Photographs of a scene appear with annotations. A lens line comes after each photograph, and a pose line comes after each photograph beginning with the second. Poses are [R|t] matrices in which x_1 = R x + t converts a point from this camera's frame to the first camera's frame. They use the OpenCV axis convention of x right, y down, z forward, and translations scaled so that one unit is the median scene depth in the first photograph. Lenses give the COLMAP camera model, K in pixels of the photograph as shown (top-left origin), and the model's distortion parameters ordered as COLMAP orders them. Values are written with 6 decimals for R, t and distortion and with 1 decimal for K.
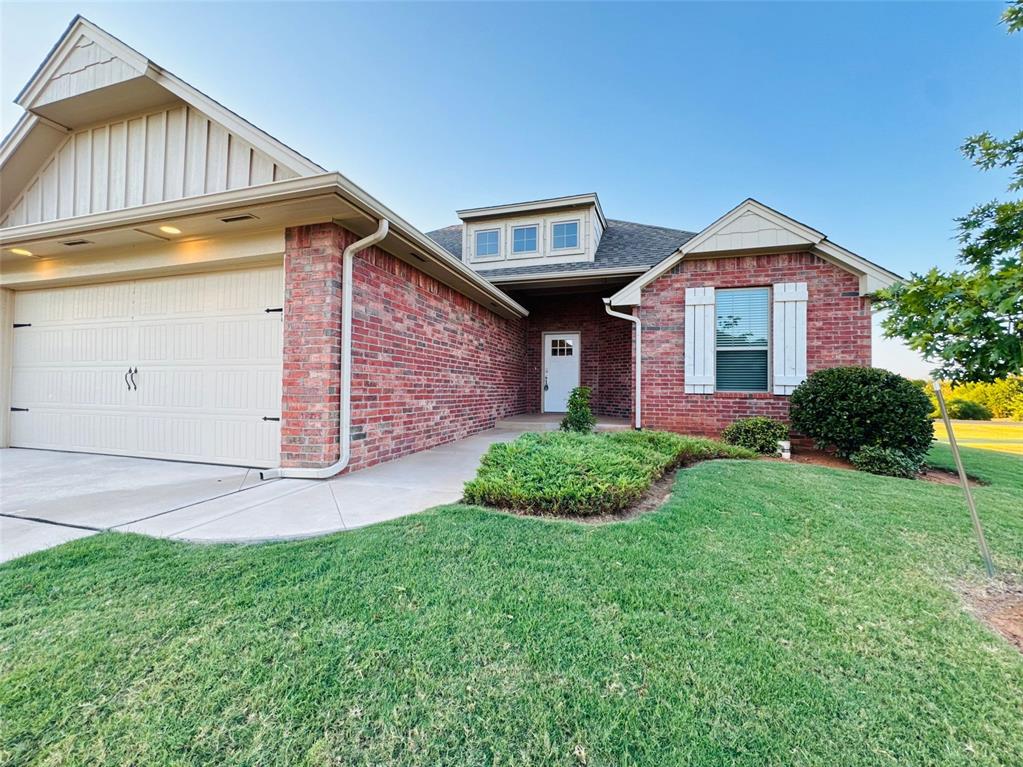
lens RADIAL K [[409.9, 0, 511.9], [0, 409.9, 382.3], [0, 0, 1]] dist [-0.007559, -0.000155]
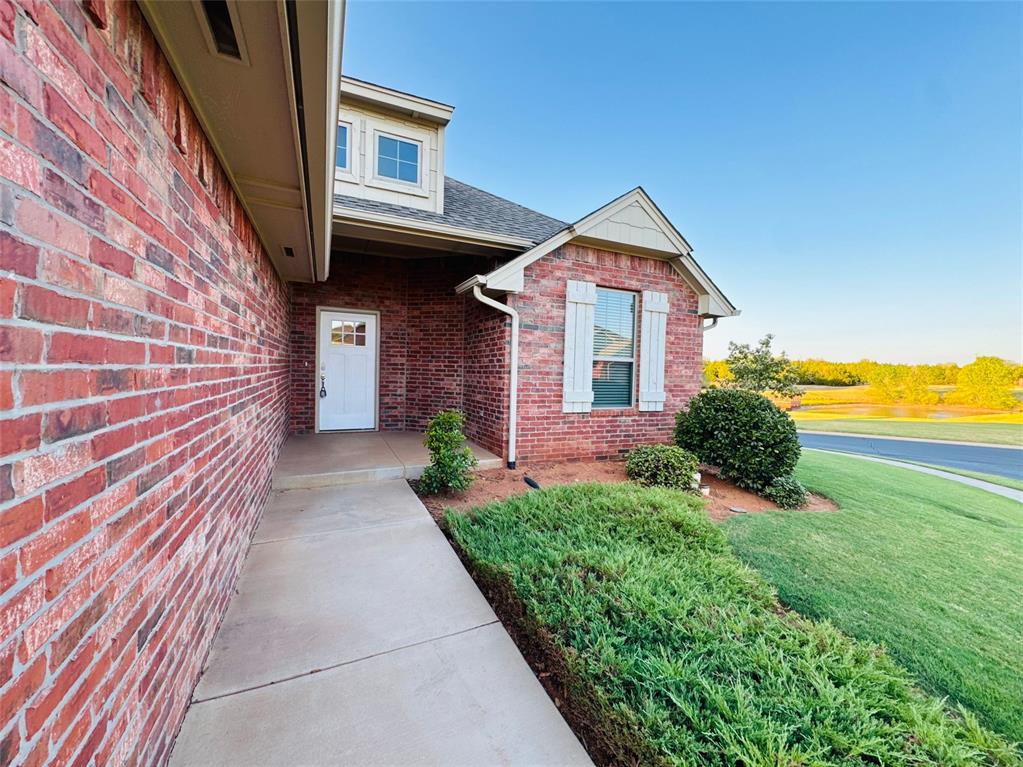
lens RADIAL K [[409.9, 0, 514.2], [0, 409.9, 382.2], [0, 0, 1]] dist [-0.007559, -0.000155]
pose [[0.747993, -0.012371, 0.663591, -0.178611], [-0.031049, 0.998079, 0.053606, -0.072271], [-0.662980, -0.060701, 0.746172, 0.473001]]
